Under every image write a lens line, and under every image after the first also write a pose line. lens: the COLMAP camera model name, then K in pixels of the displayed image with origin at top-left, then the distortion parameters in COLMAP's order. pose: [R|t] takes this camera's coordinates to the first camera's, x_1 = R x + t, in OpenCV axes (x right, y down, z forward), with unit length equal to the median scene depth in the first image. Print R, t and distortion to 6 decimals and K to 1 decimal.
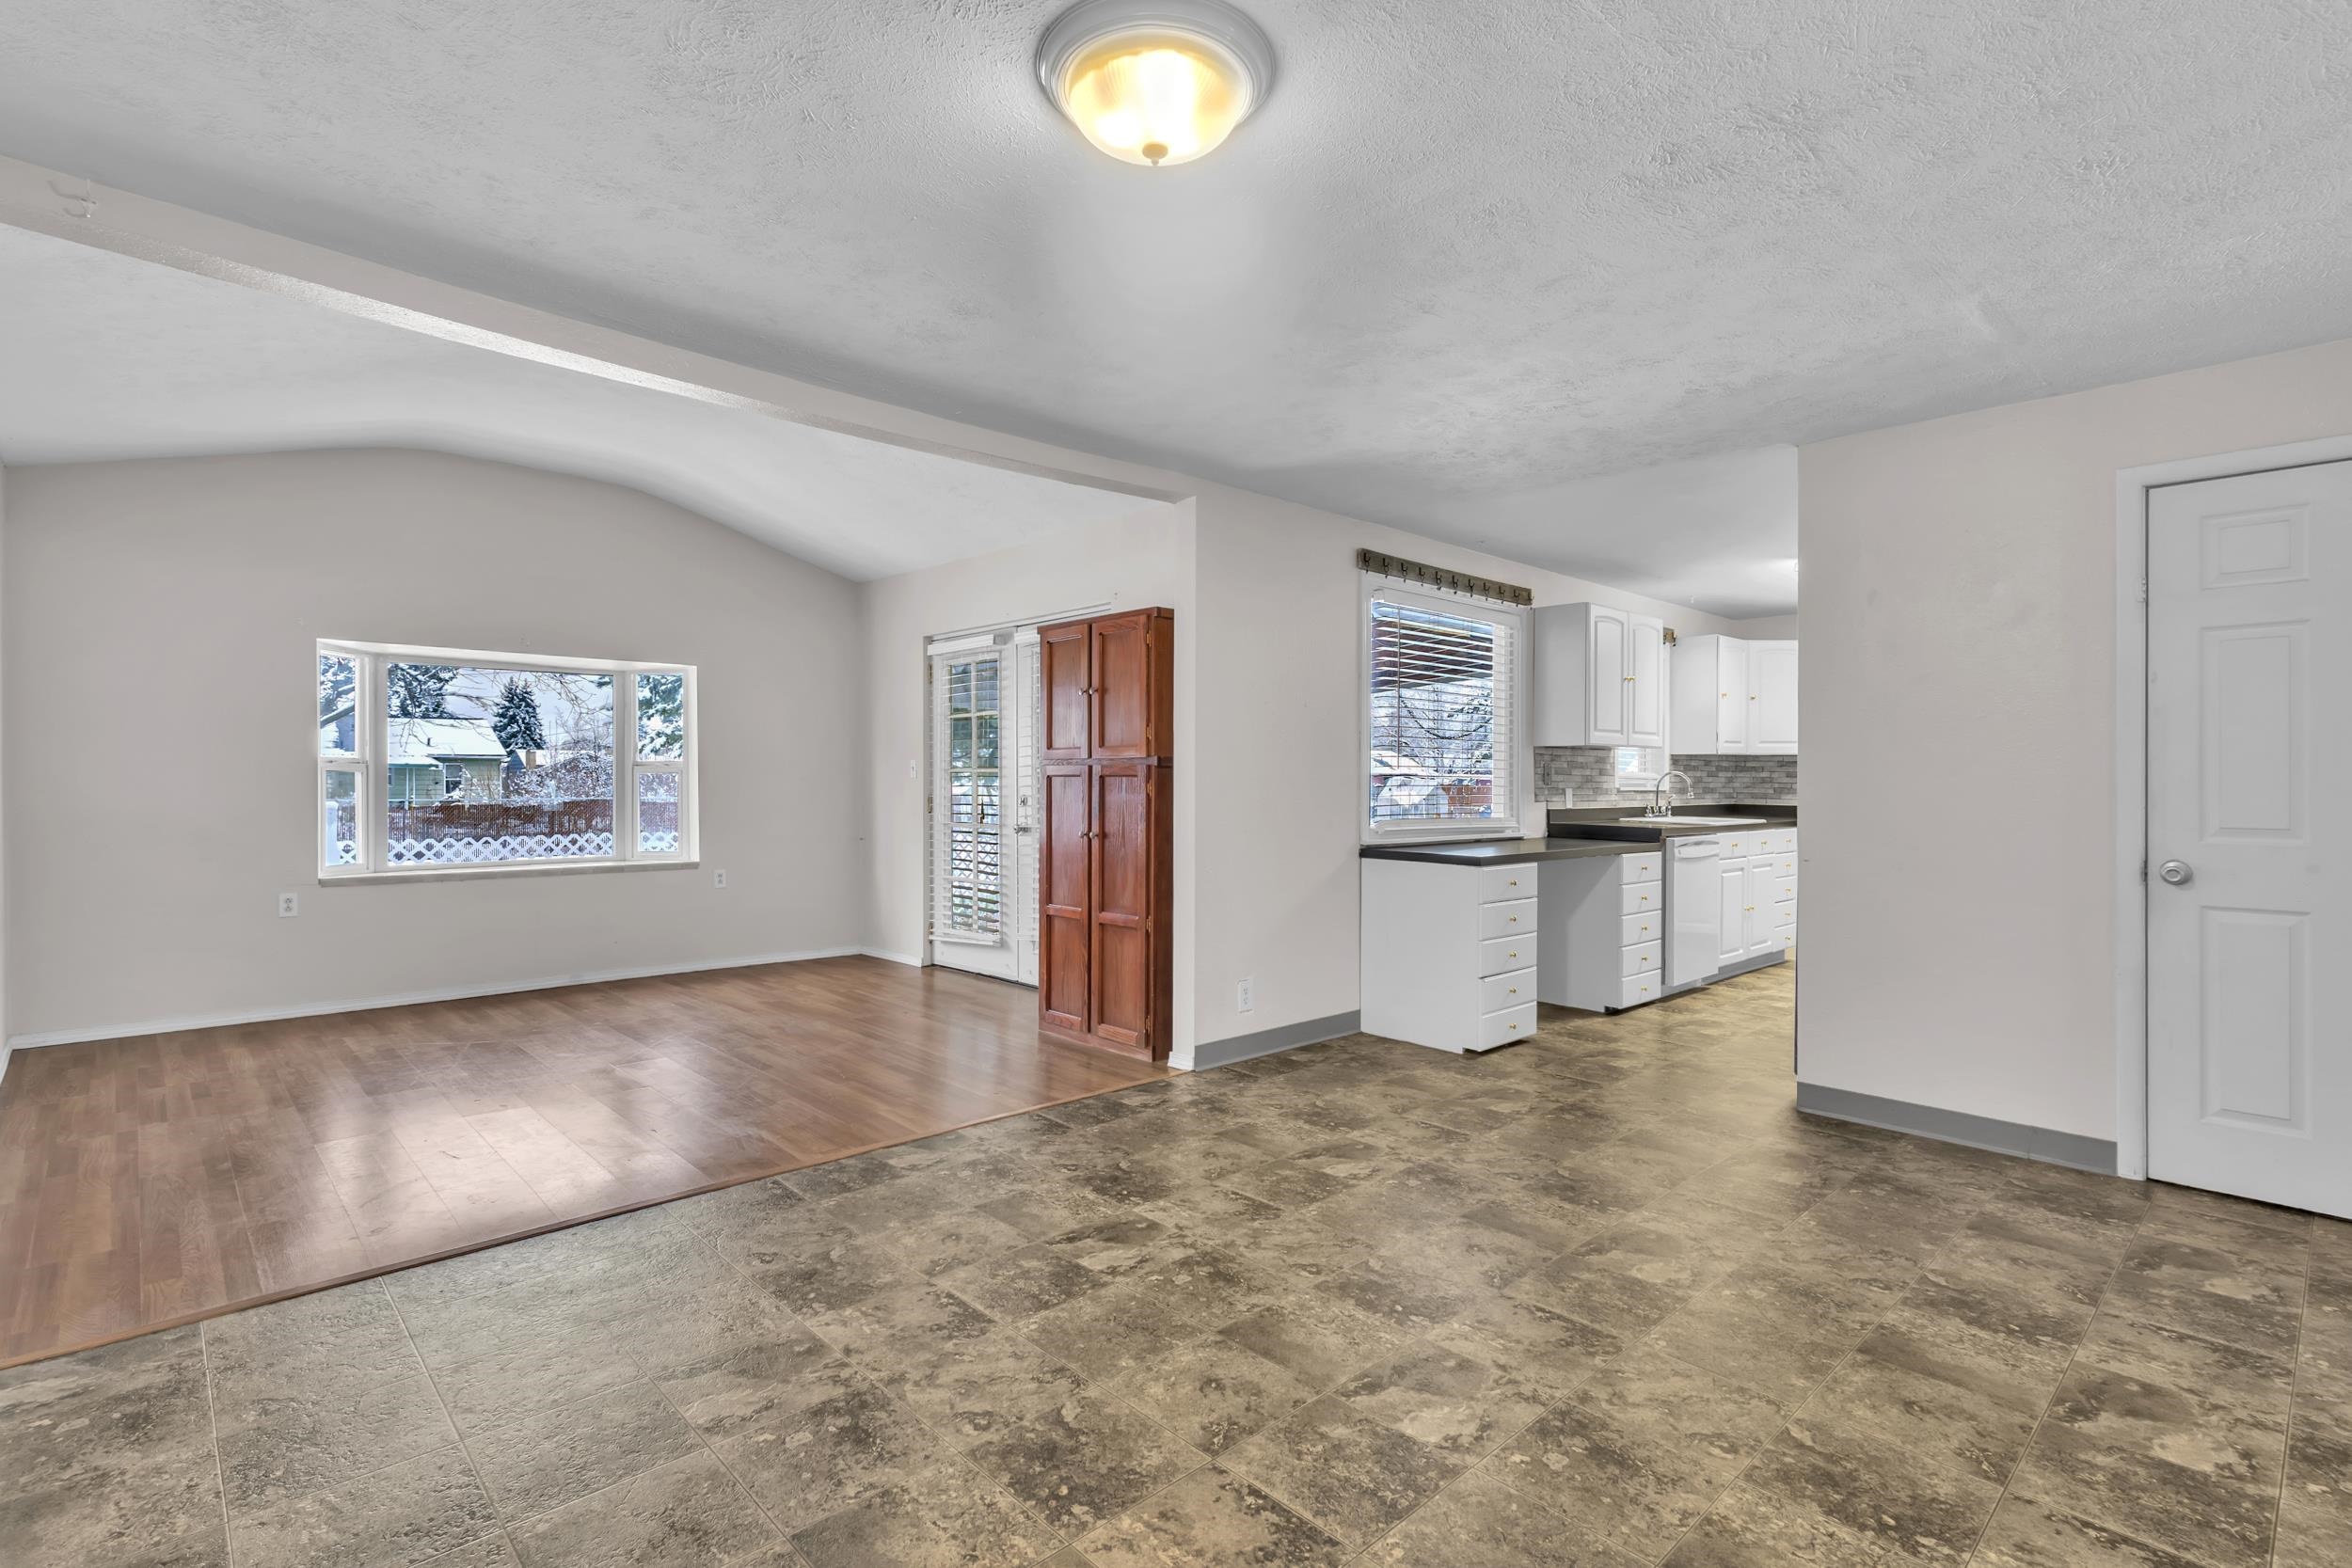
lens RADIAL K [[1110.7, 0, 1176.0], [0, 1110.7, 784.0], [0, 0, 1]] dist [0.011368, -0.000459]
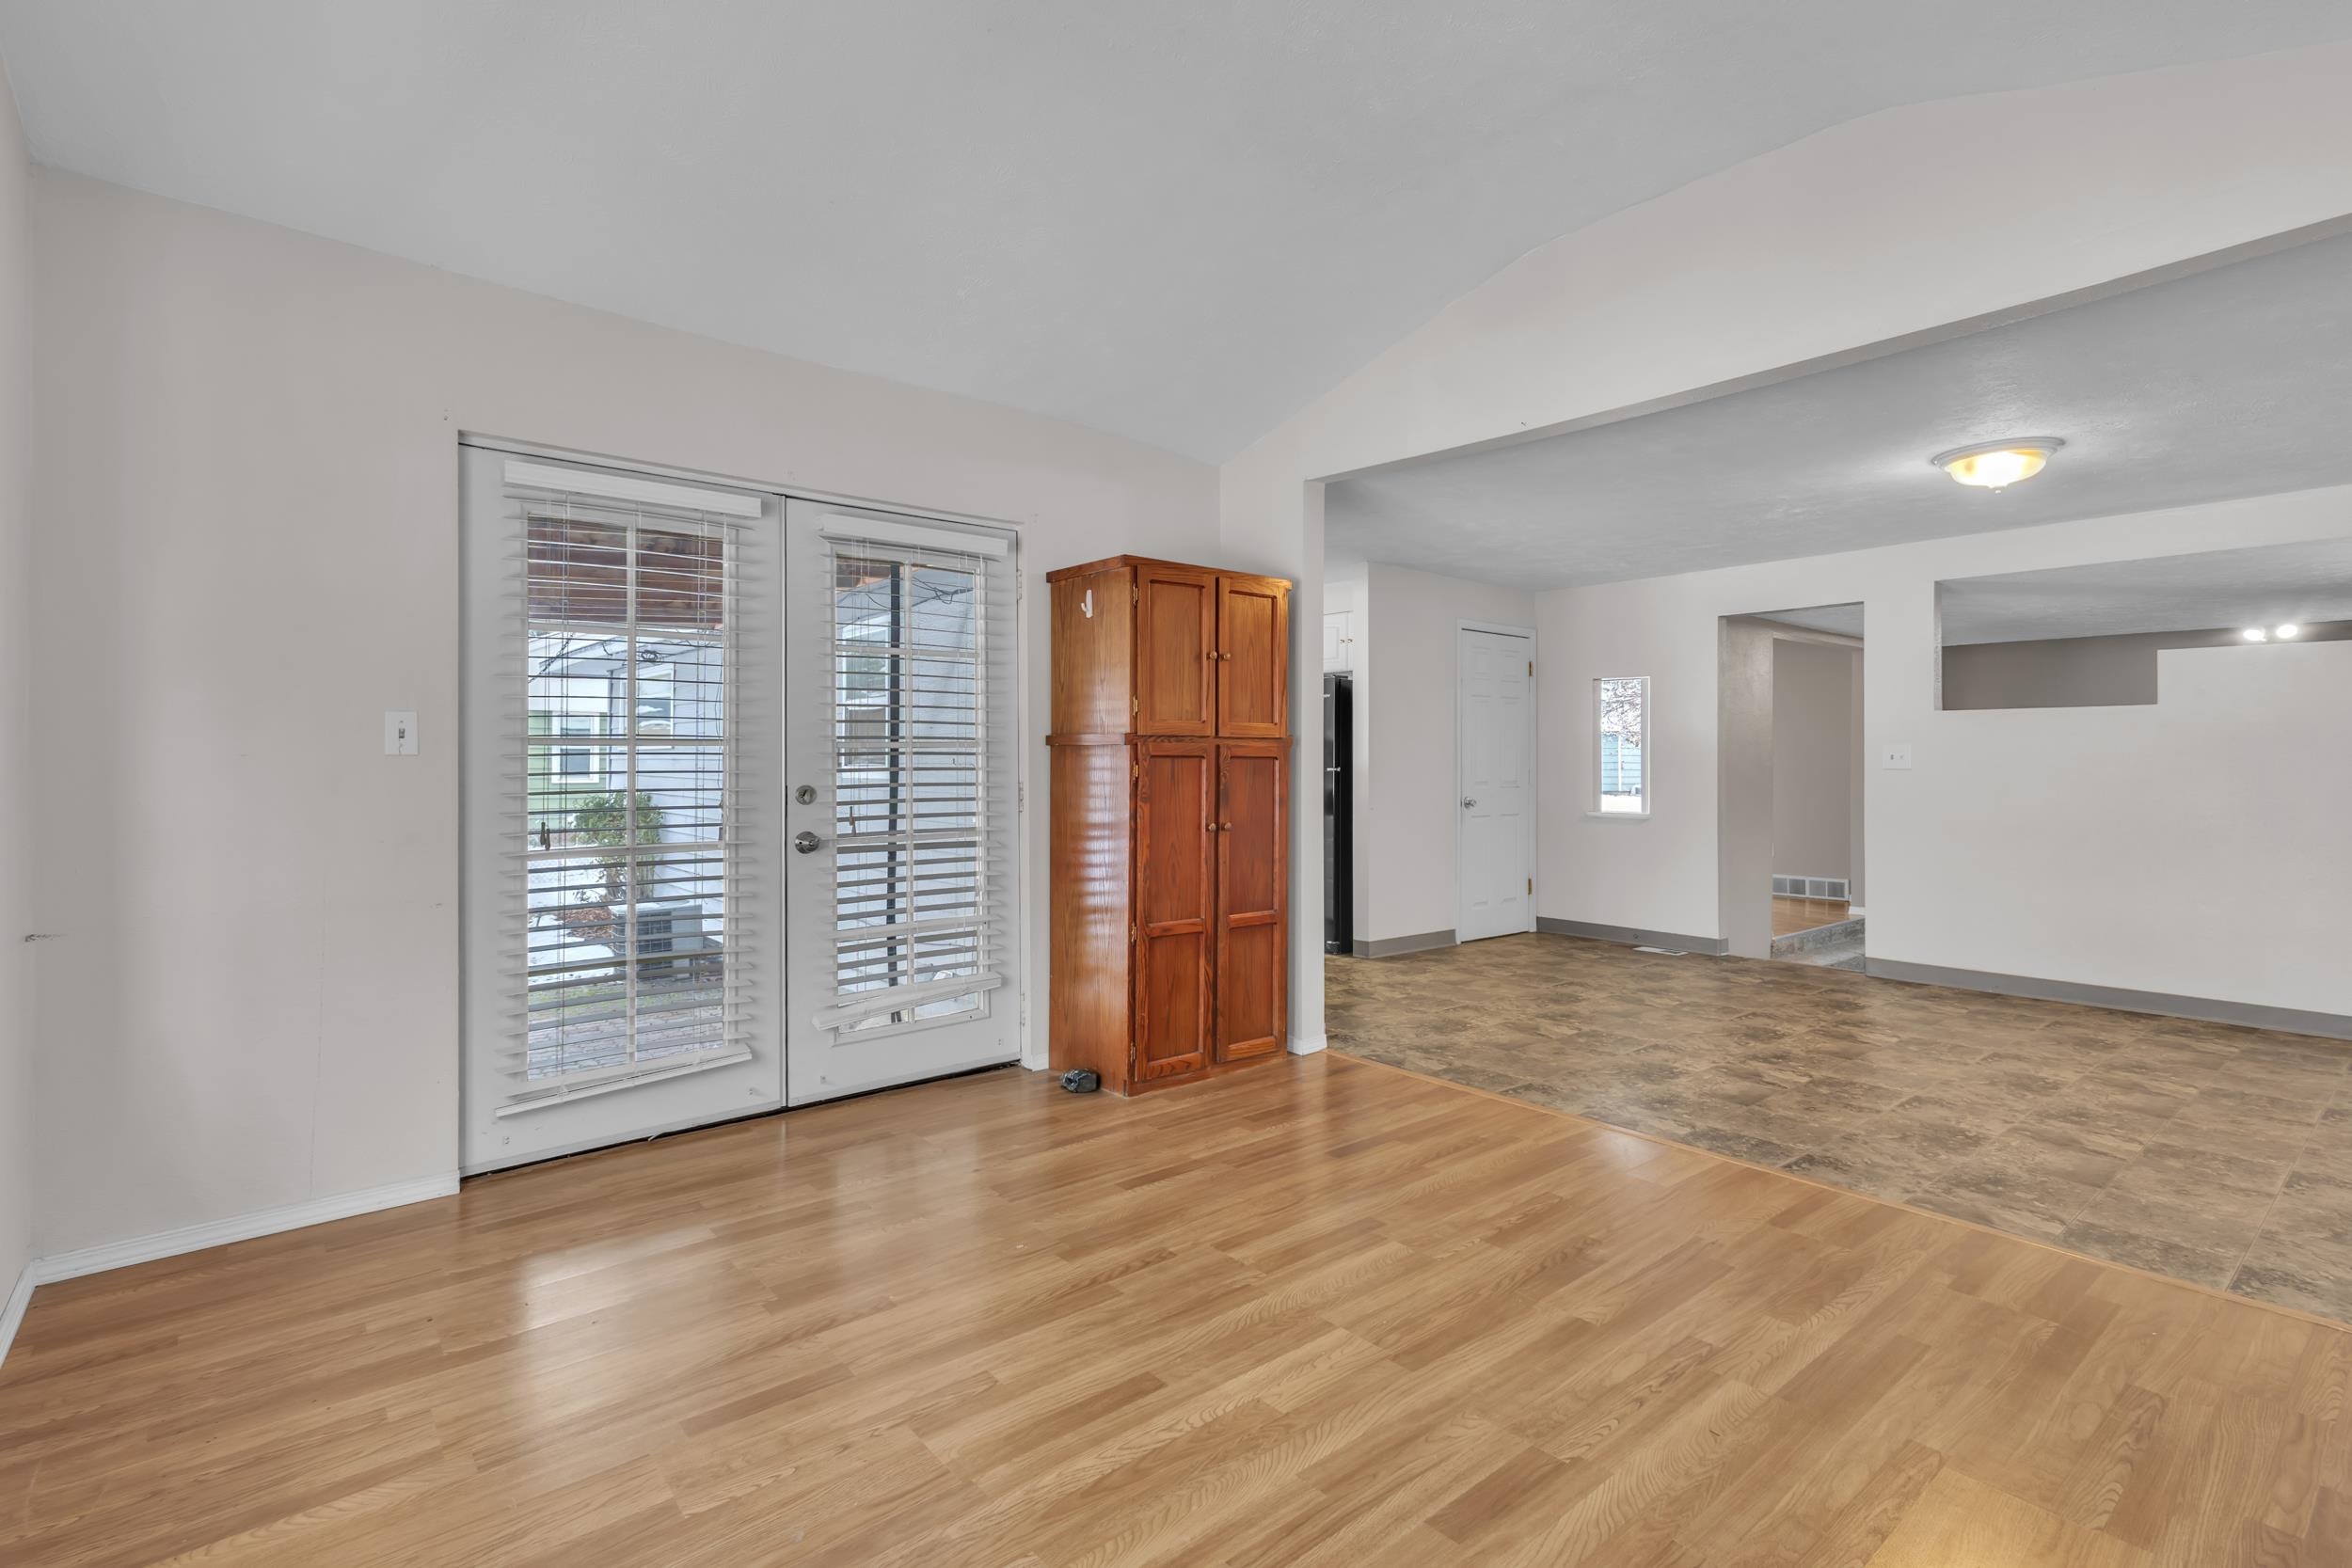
lens RADIAL K [[1092.4, 0, 1177.4], [0, 1092.4, 775.3], [0, 0, 1]] dist [0.007348, -0.001011]
pose [[0.062982, -0.013530, 0.997923, -0.810418], [0.003031, 0.999906, 0.013366, -0.003729], [-0.998010, 0.002183, 0.063017, 0.879787]]
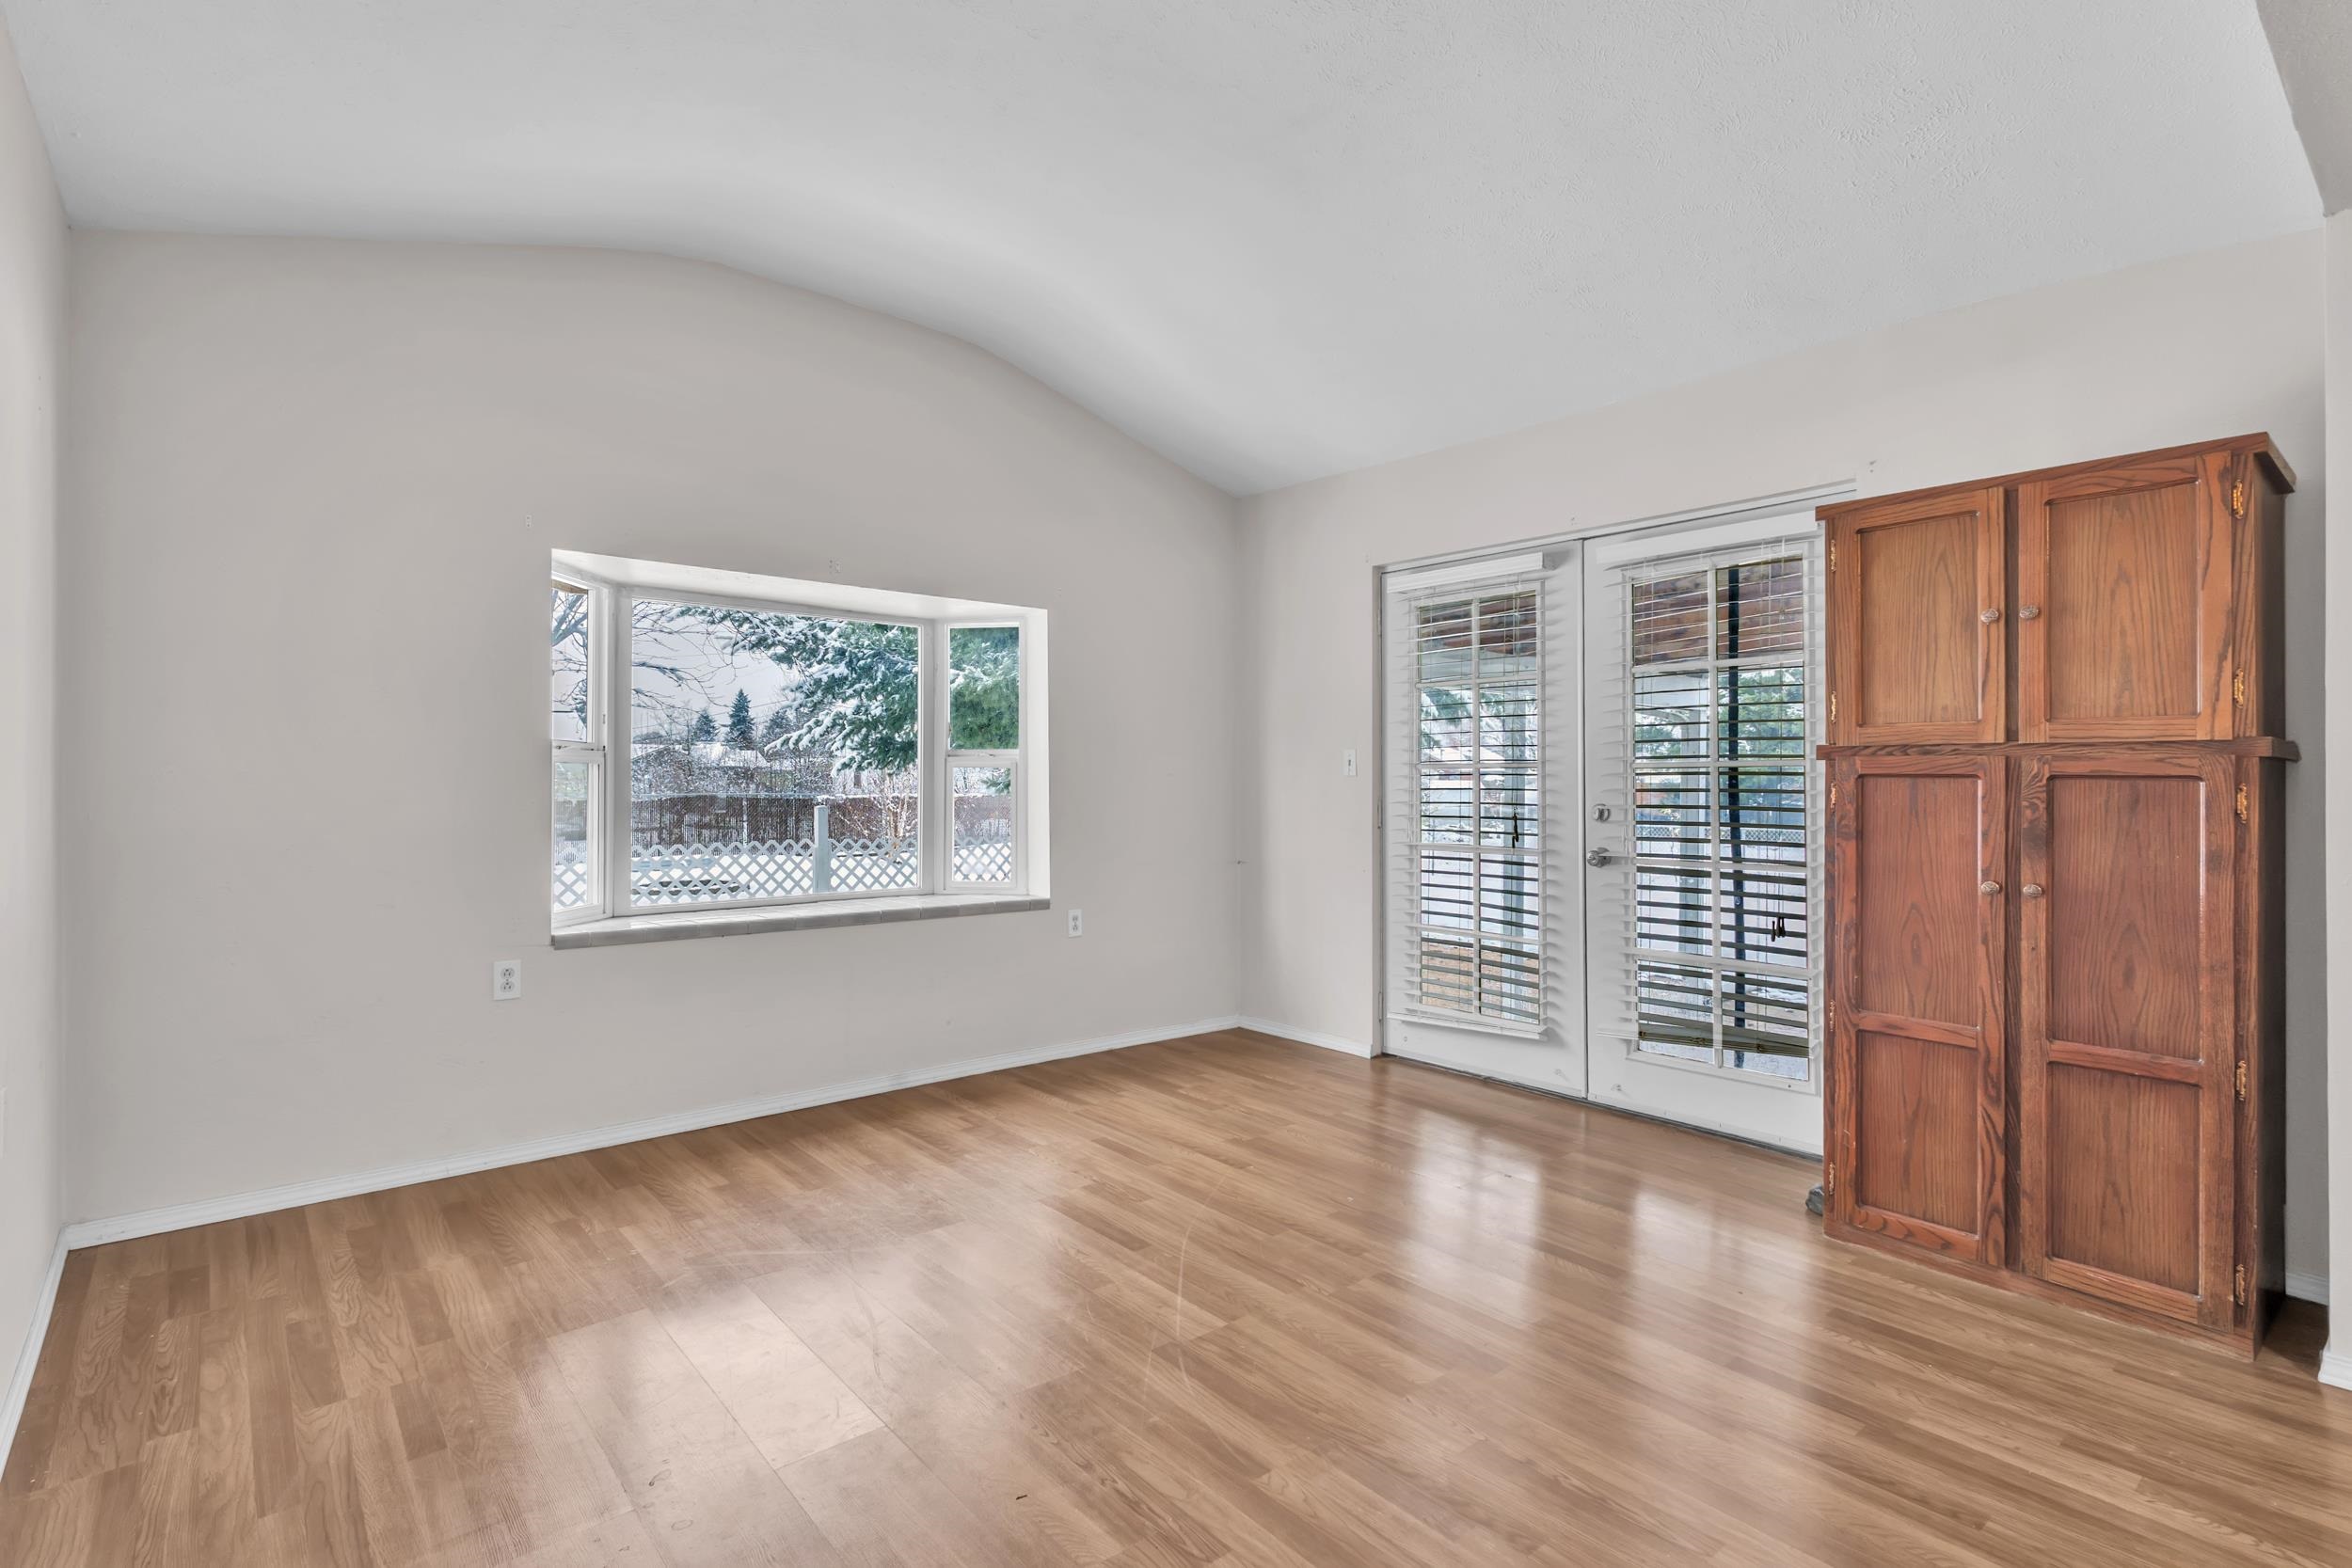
lens RADIAL K [[1110.7, 0, 1176.0], [0, 1110.7, 784.0], [0, 0, 1]] dist [0.011368, -0.000459]
pose [[0.998723, 0.005479, -0.050218, -0.398704], [-0.005351, 0.999982, 0.002684, -0.002658], [0.050231, -0.002412, 0.998735, 0.409538]]
